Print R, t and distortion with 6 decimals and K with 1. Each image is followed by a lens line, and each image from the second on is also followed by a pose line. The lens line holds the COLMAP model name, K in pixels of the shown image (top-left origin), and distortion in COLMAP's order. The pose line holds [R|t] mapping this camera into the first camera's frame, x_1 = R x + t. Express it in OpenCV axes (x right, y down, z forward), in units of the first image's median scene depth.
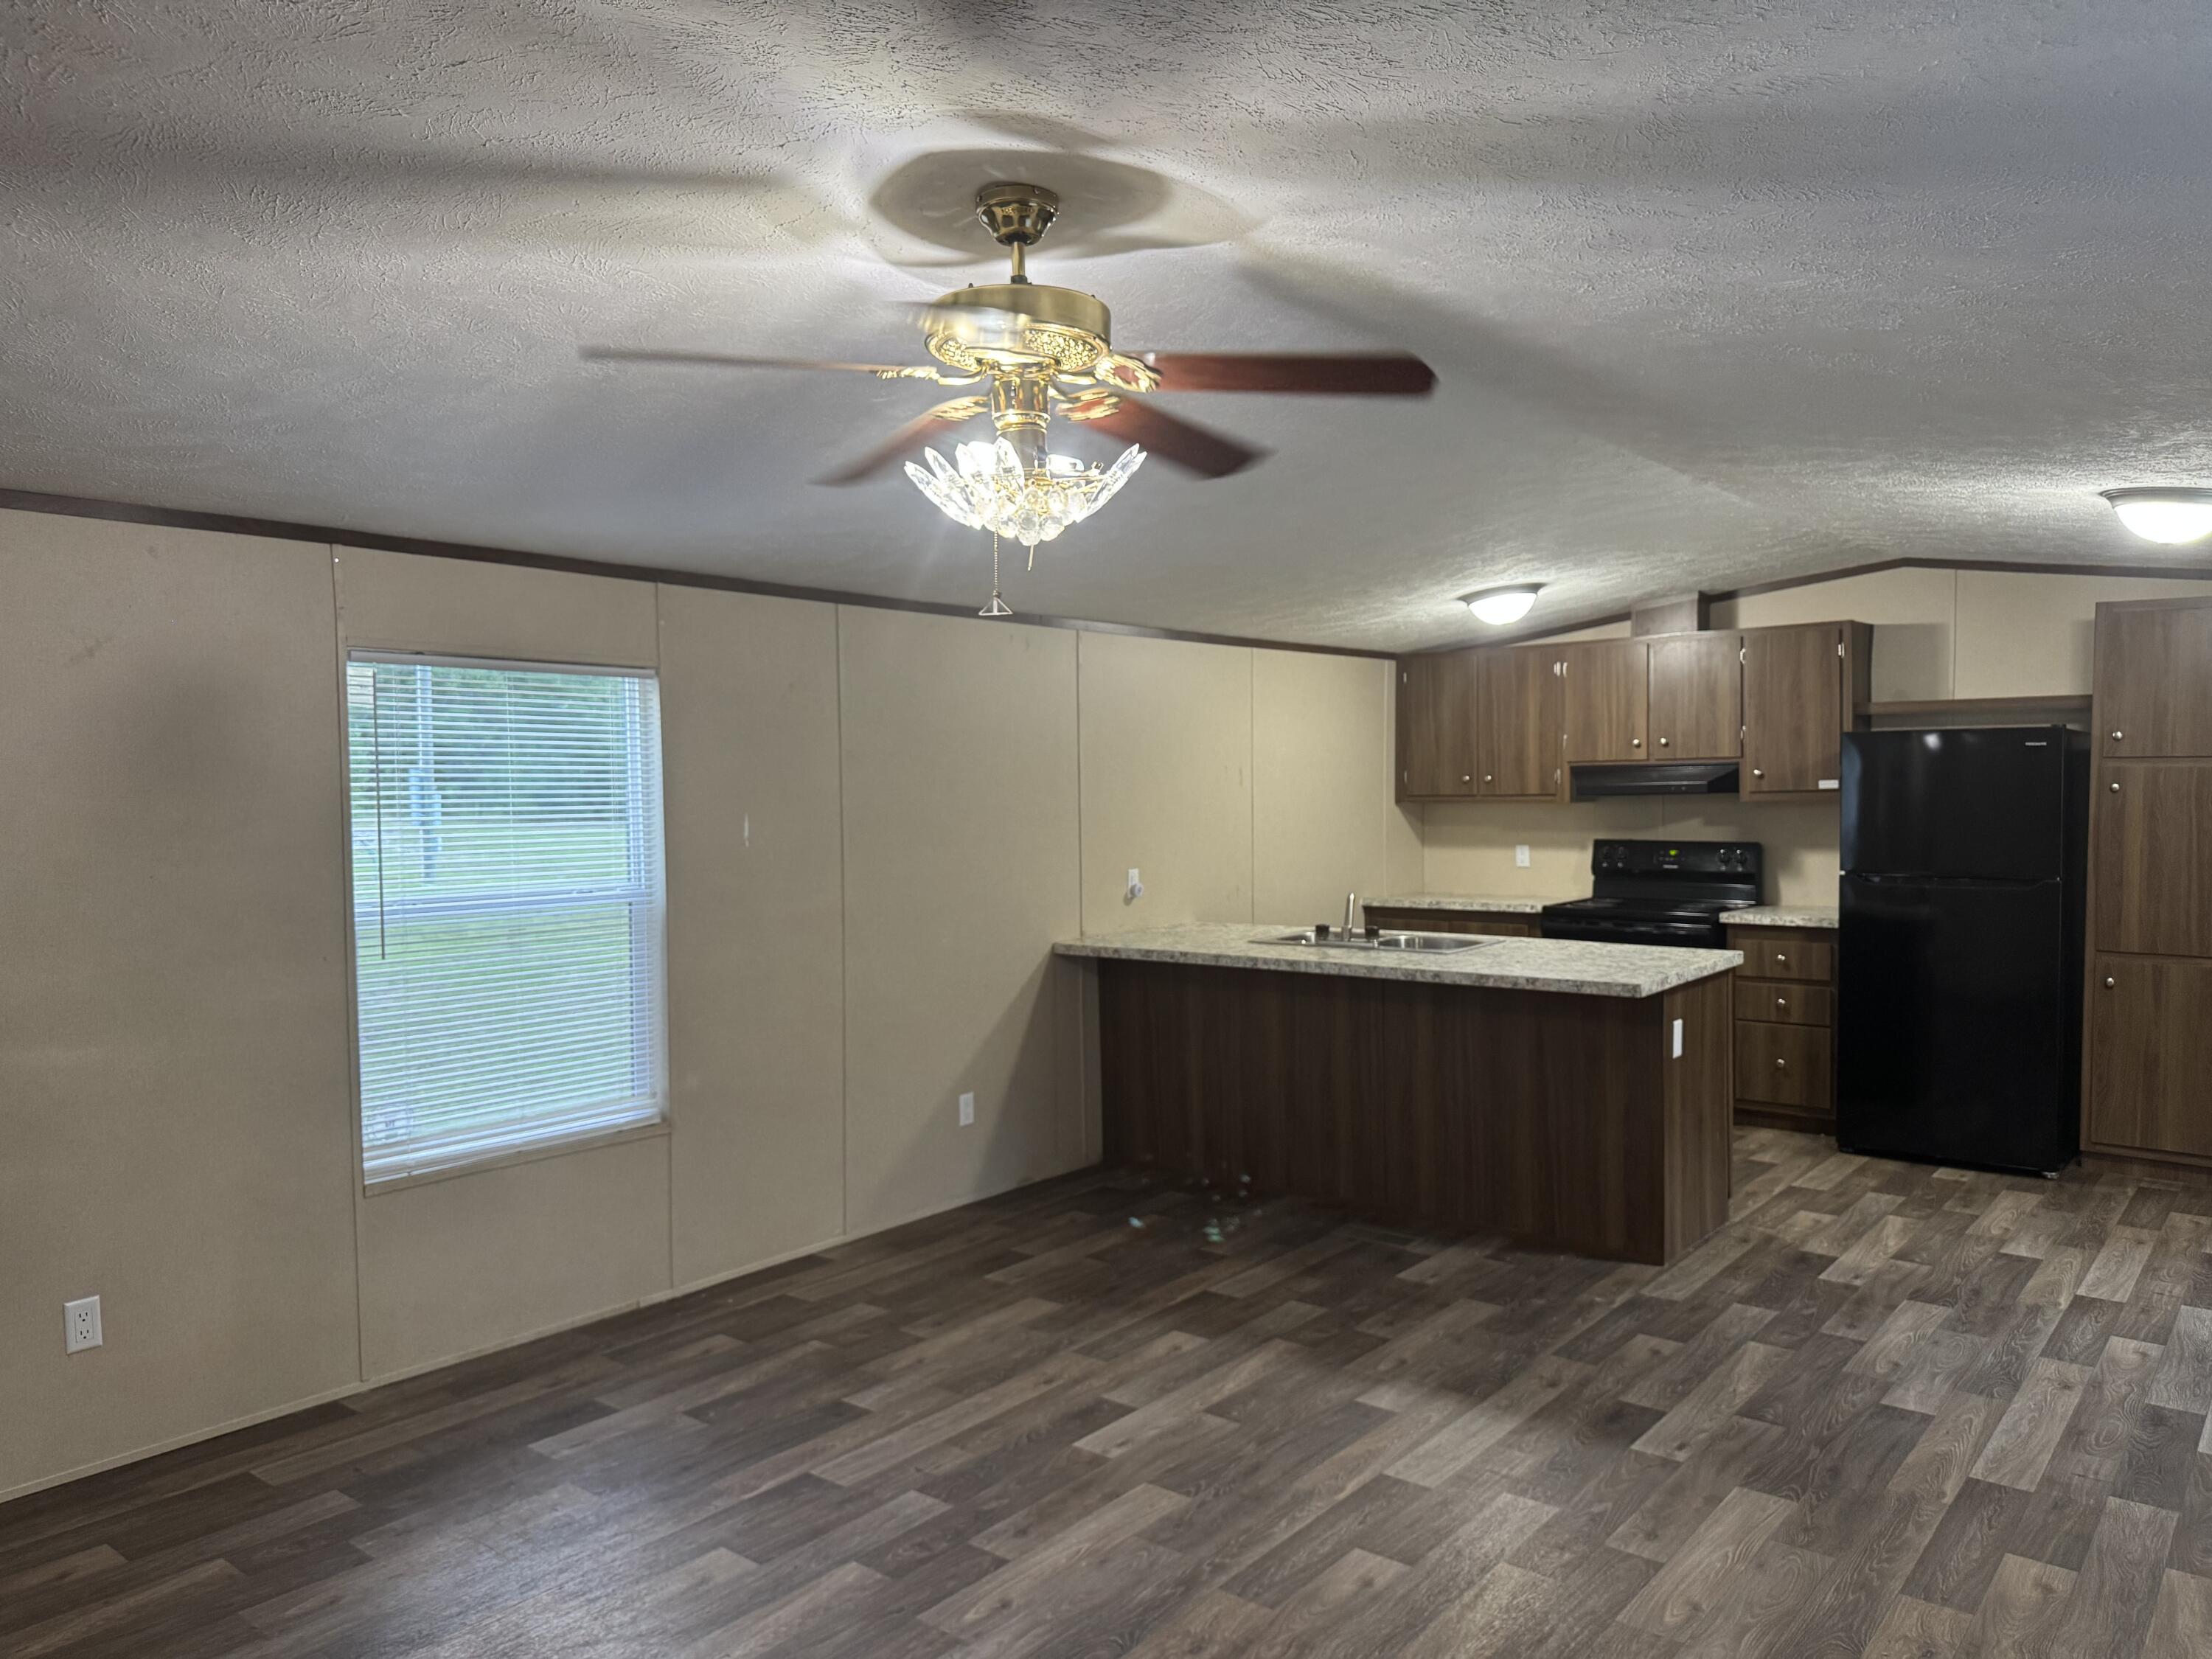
lens RADIAL K [[1555.0, 0, 1106.0], [0, 1555.0, 829.5], [0, 0, 1]] dist [0.098516, -0.067042]
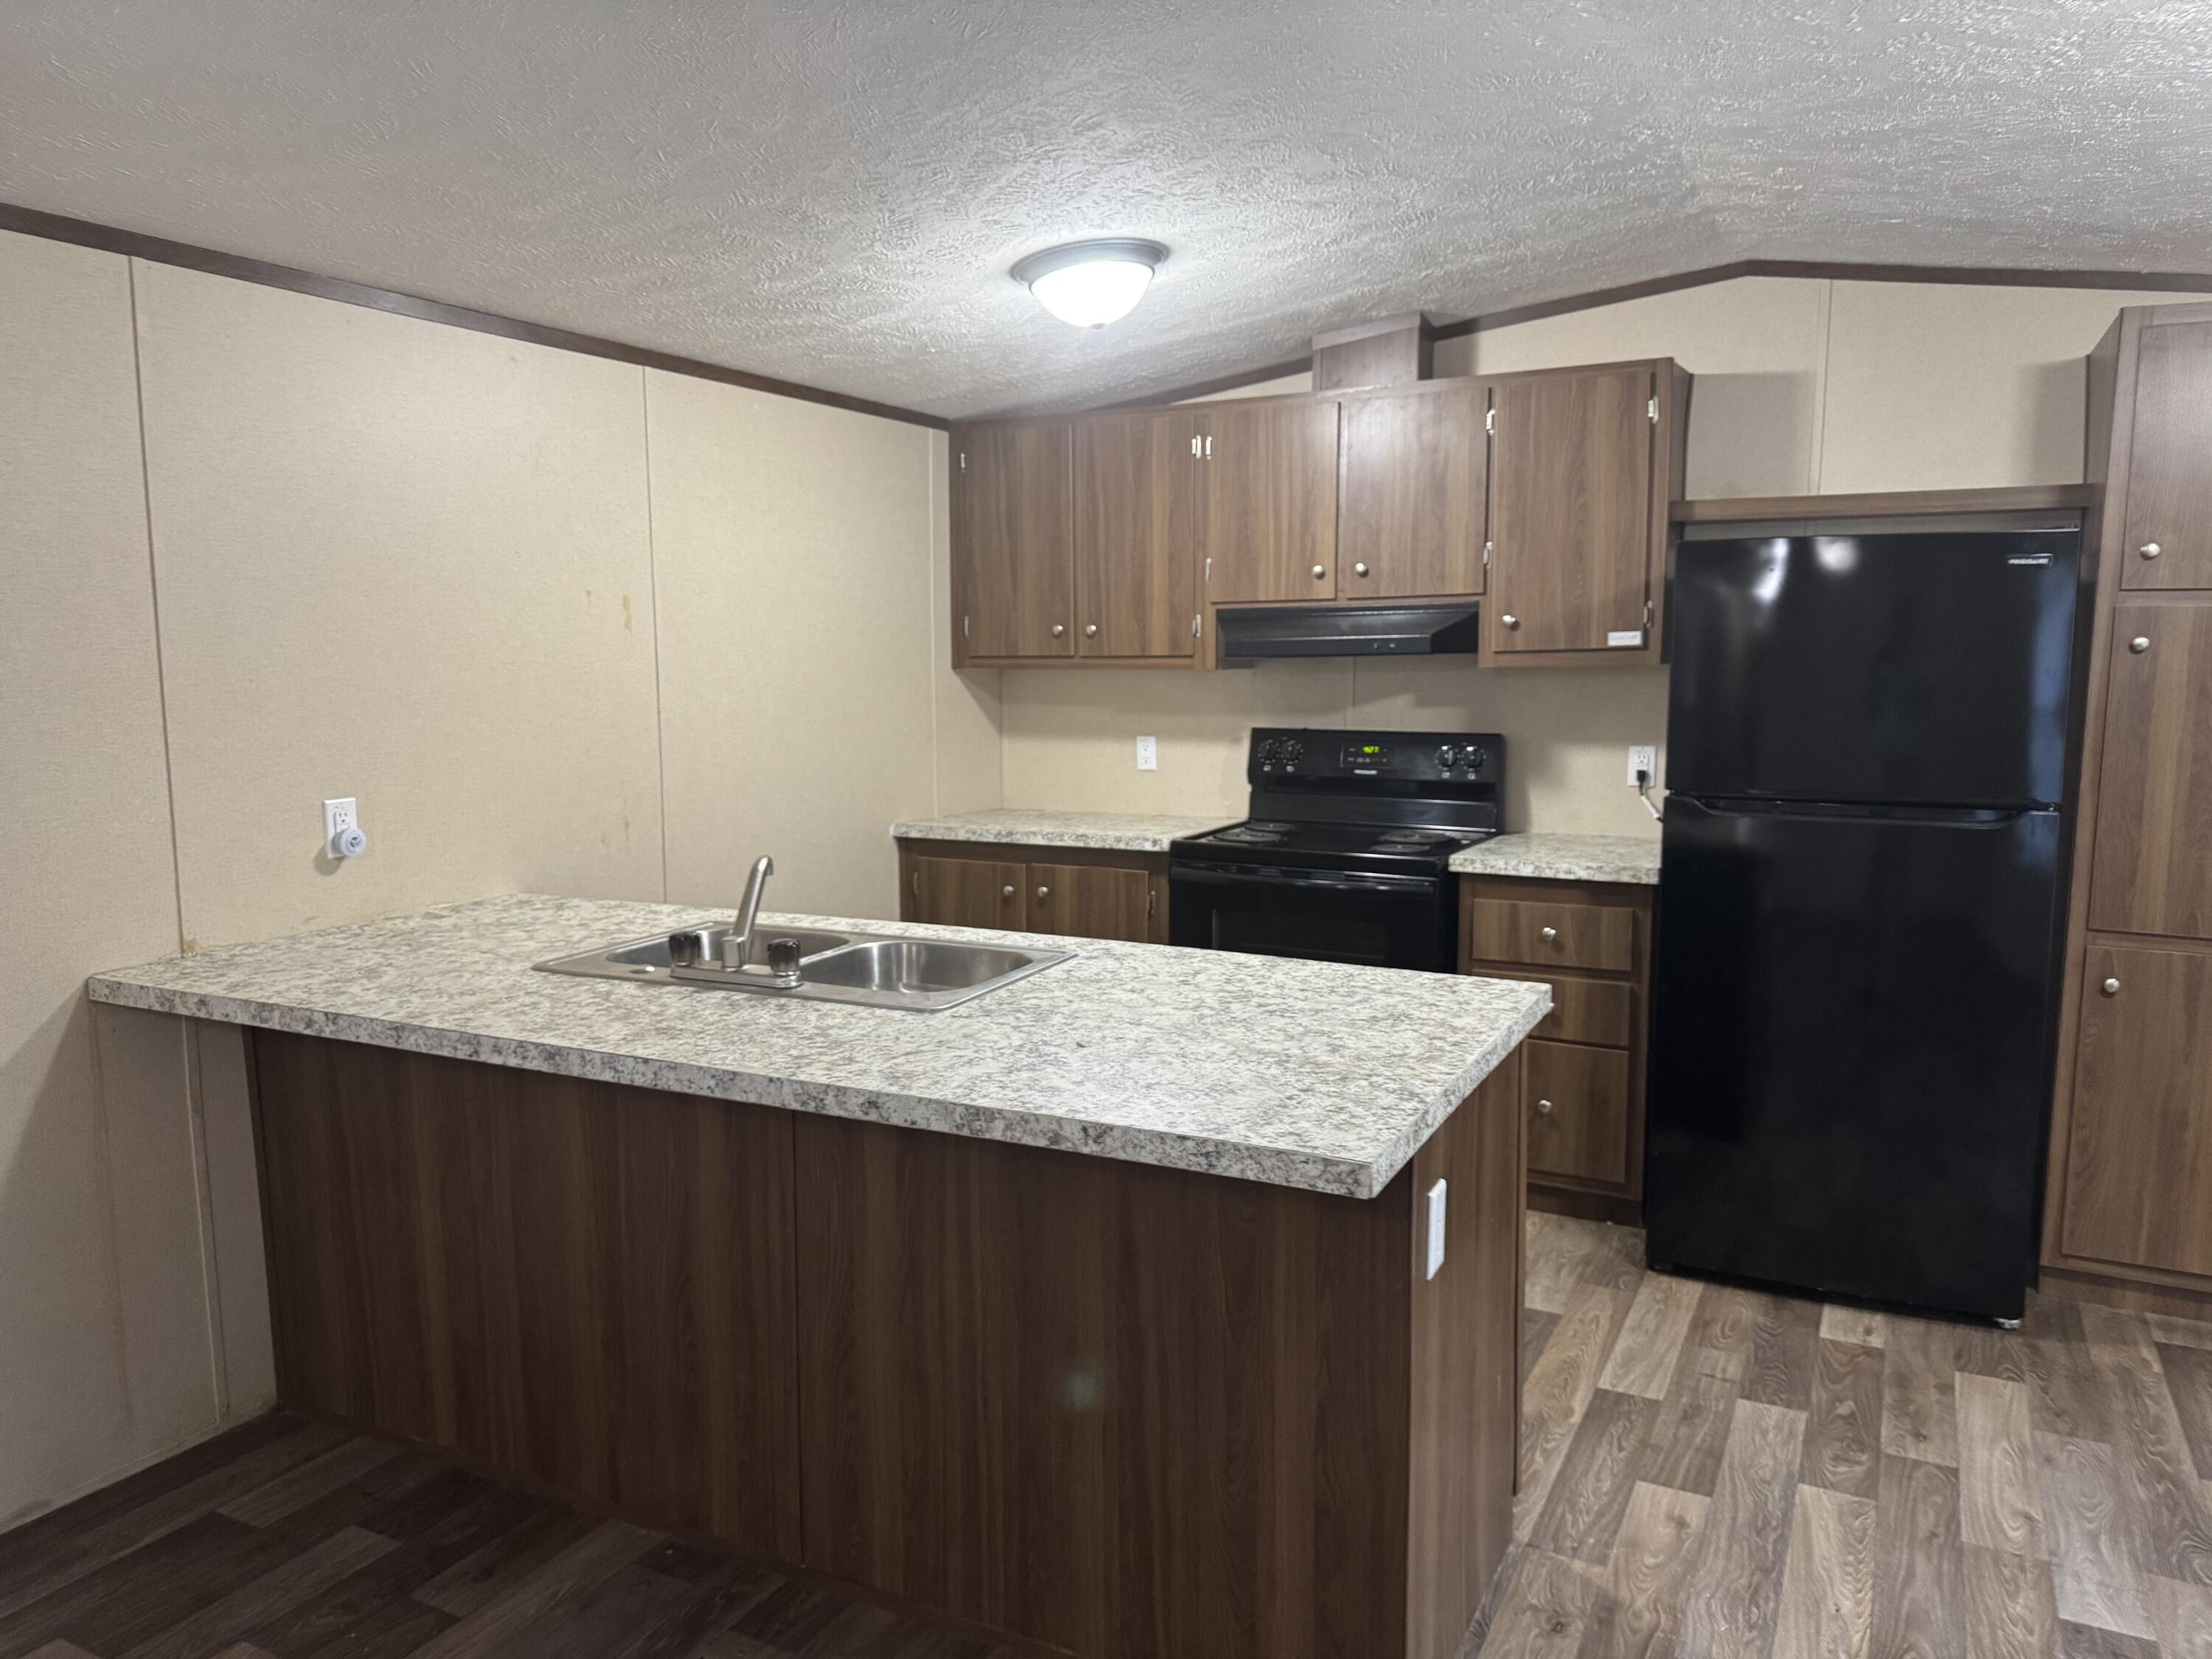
lens RADIAL K [[1551.3, 0, 1106.0], [0, 1551.3, 829.5], [0, 0, 1]] dist [0.004528, 0.000868]
pose [[0.975917, -0.015497, 0.217591, 0.127053], [-0.001960, 0.996810, 0.079782, -0.002791], [-0.218133, -0.078287, 0.972774, 0.434440]]
